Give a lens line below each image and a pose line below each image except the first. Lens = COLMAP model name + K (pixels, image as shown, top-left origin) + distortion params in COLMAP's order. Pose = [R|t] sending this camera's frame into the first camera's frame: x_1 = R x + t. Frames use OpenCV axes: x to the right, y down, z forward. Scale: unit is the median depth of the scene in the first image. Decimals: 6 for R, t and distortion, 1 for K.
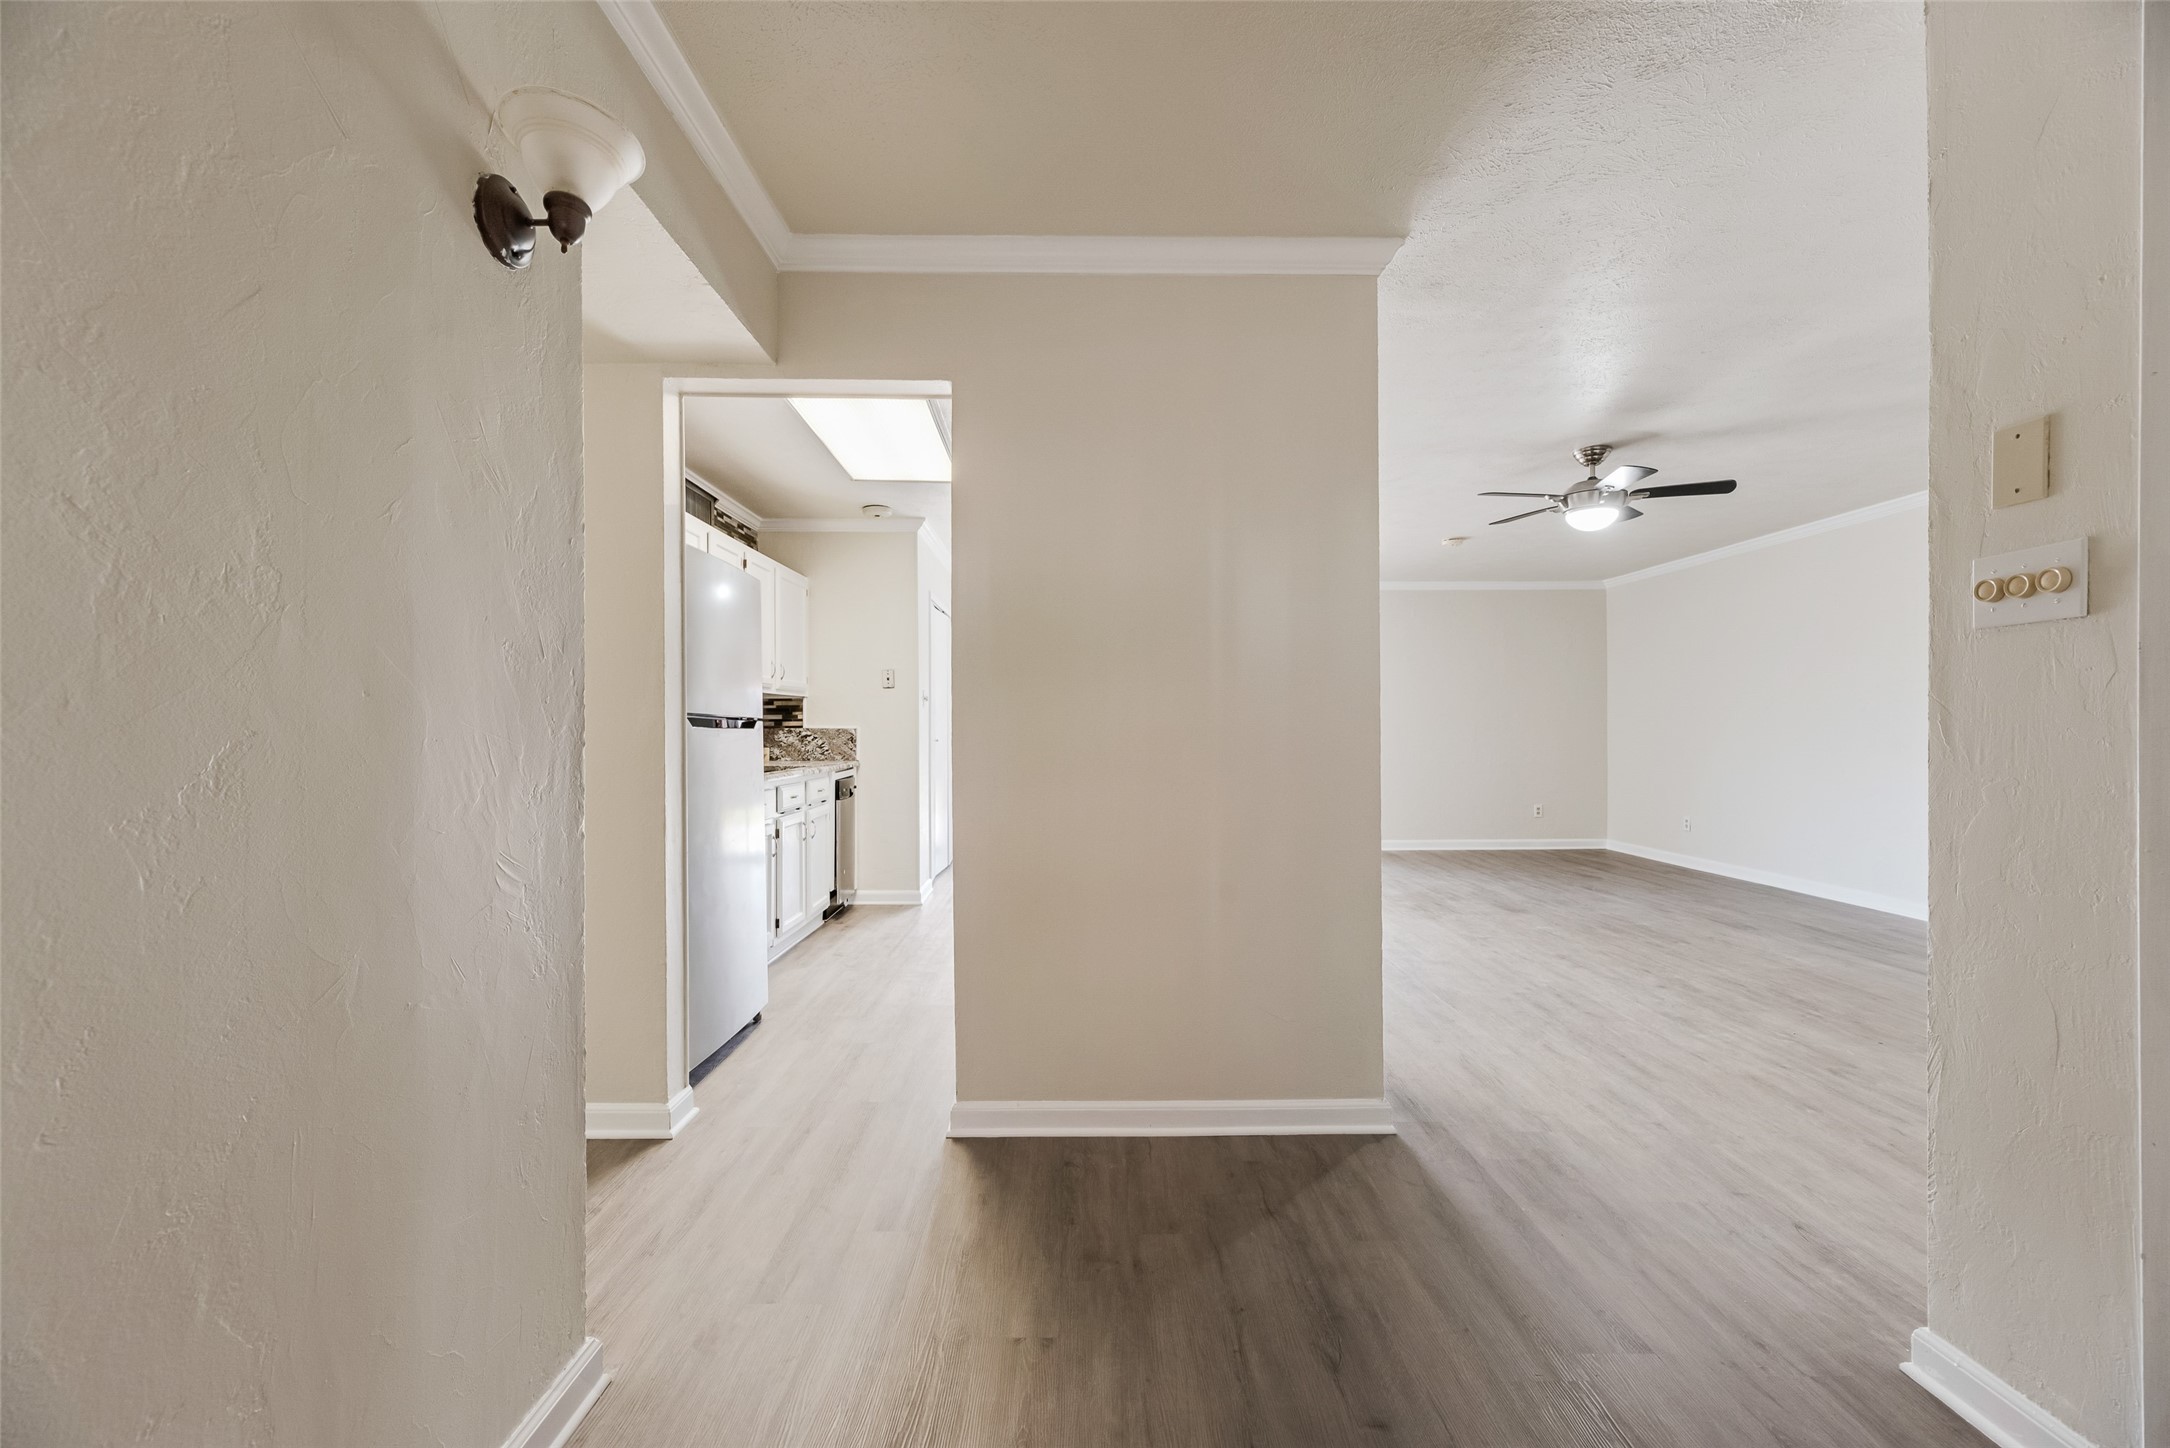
lens RADIAL K [[878.1, 0, 1085.0], [0, 878.1, 724.0], [0, 0, 1]] dist [0.002173, 0.000097]
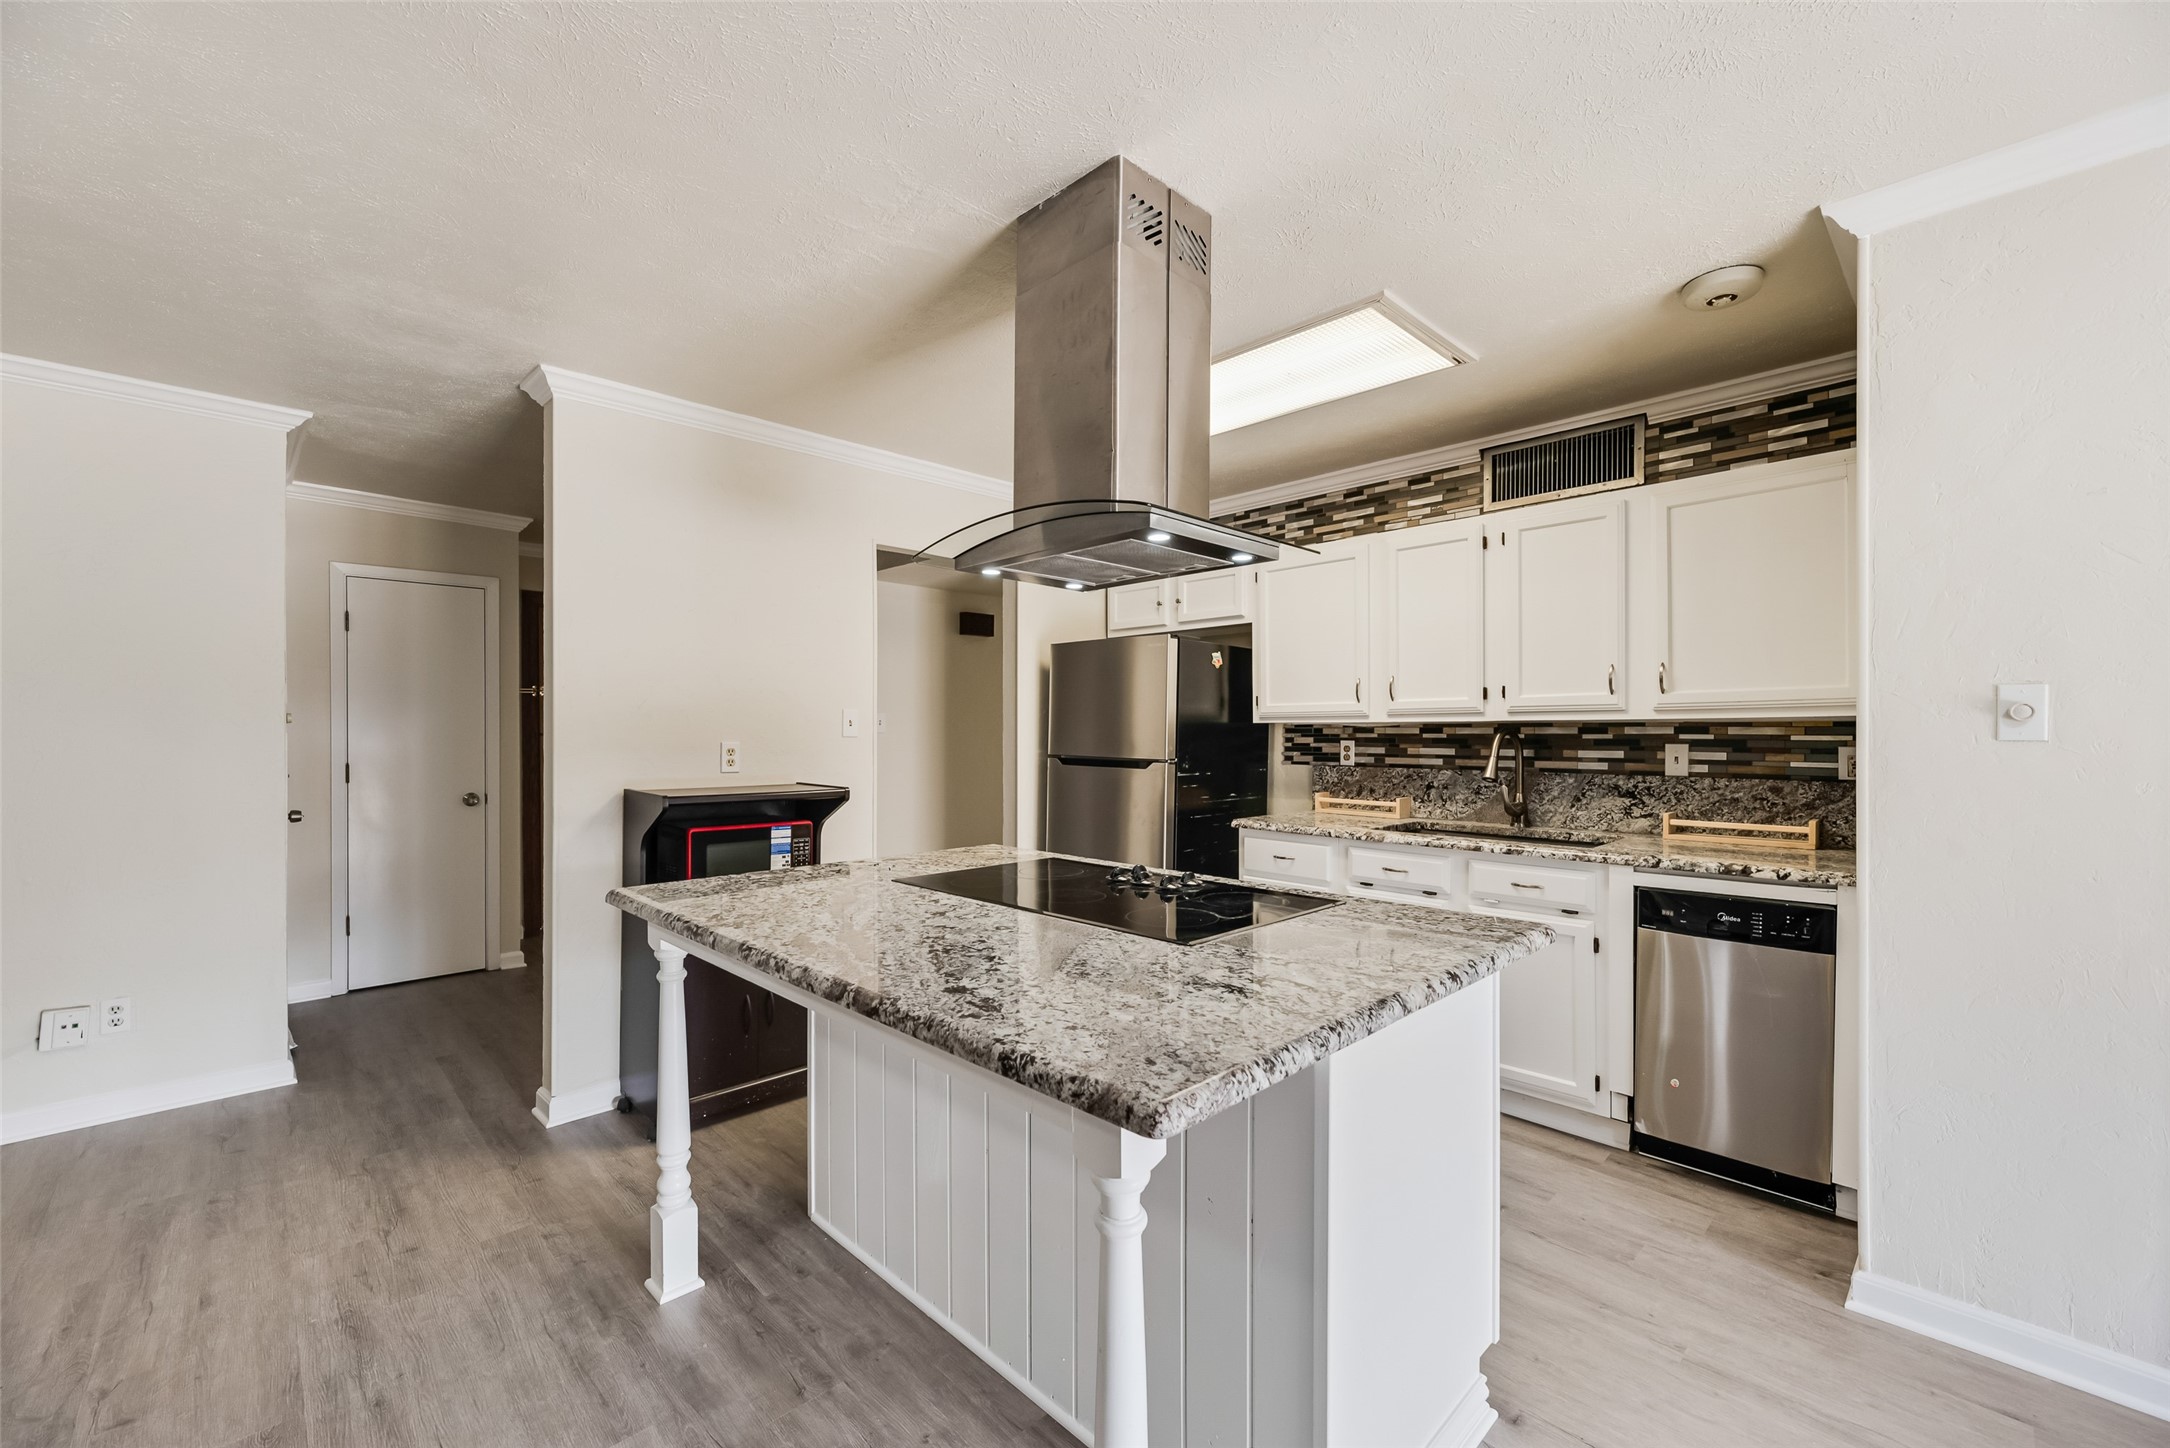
lens RADIAL K [[873.0, 0, 1087.3], [0, 873.0, 735.9], [0, 0, 1]] dist [0.002039, 0.000132]
pose [[-0.725356, 0.007016, -0.688338, 0.334218], [0.005845, 0.999975, 0.004033, -0.030977], [0.688349, -0.001098, -0.725379, 1.284900]]
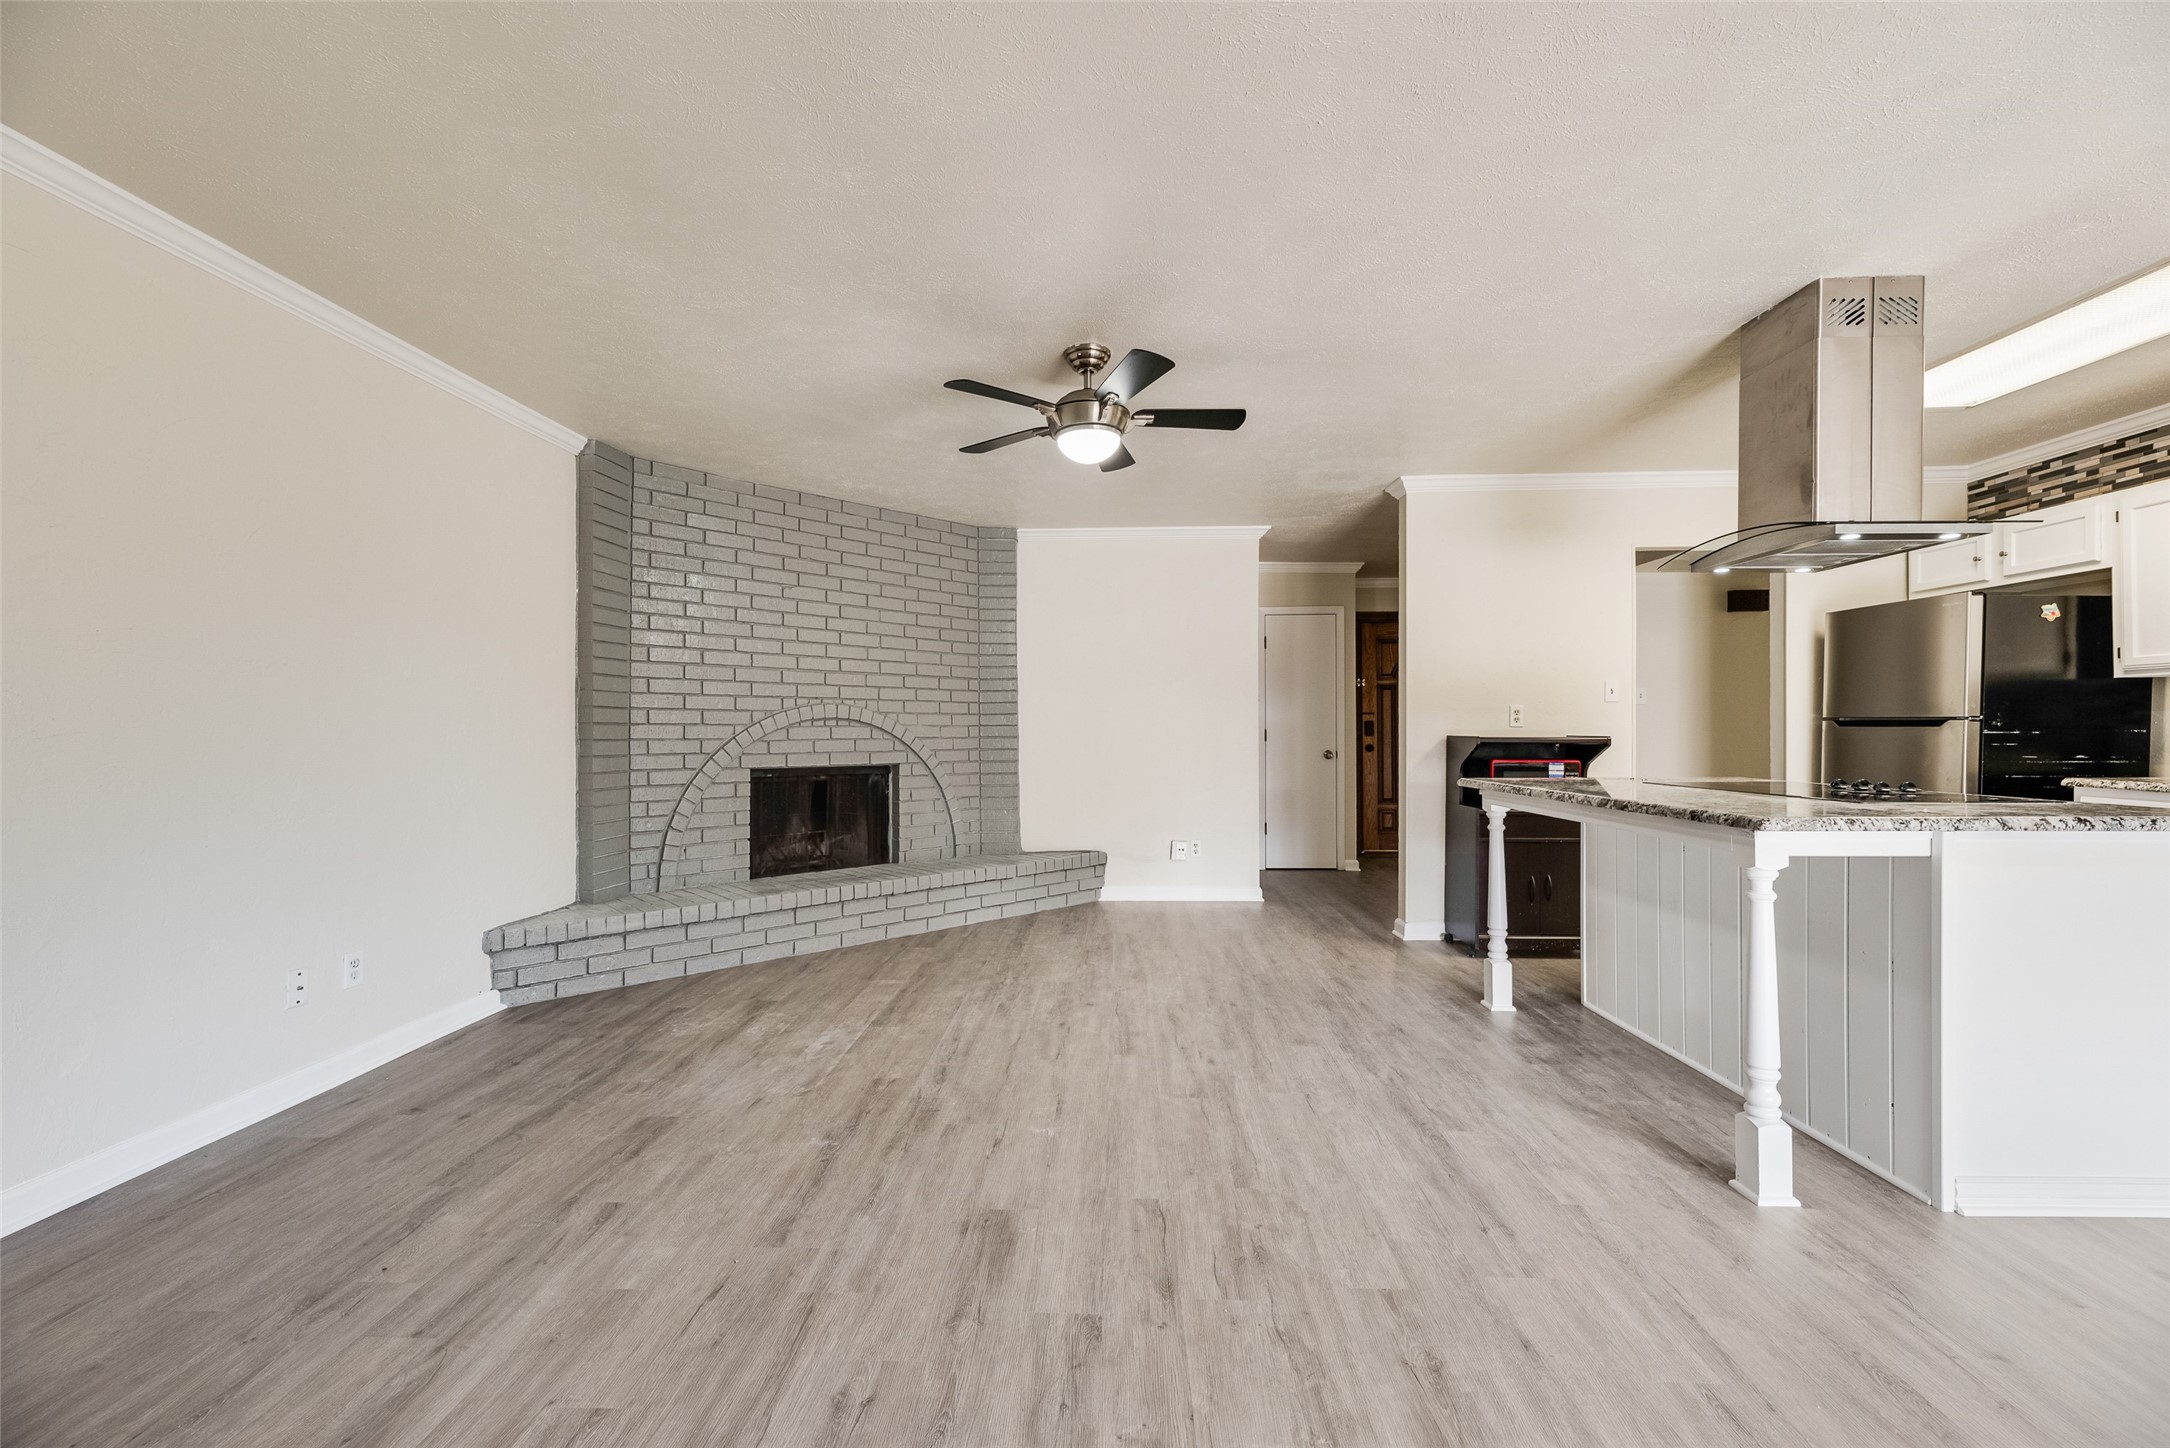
lens RADIAL K [[871.0, 0, 1084.7], [0, 871.0, 732.4], [0, 0, 1]] dist [0.002151, 0.000098]
pose [[-0.998717, 0.006948, 0.050151, 0.506001], [0.006774, 0.999970, -0.003644, 0.006884], [-0.050175, -0.003300, -0.998735, 1.604296]]
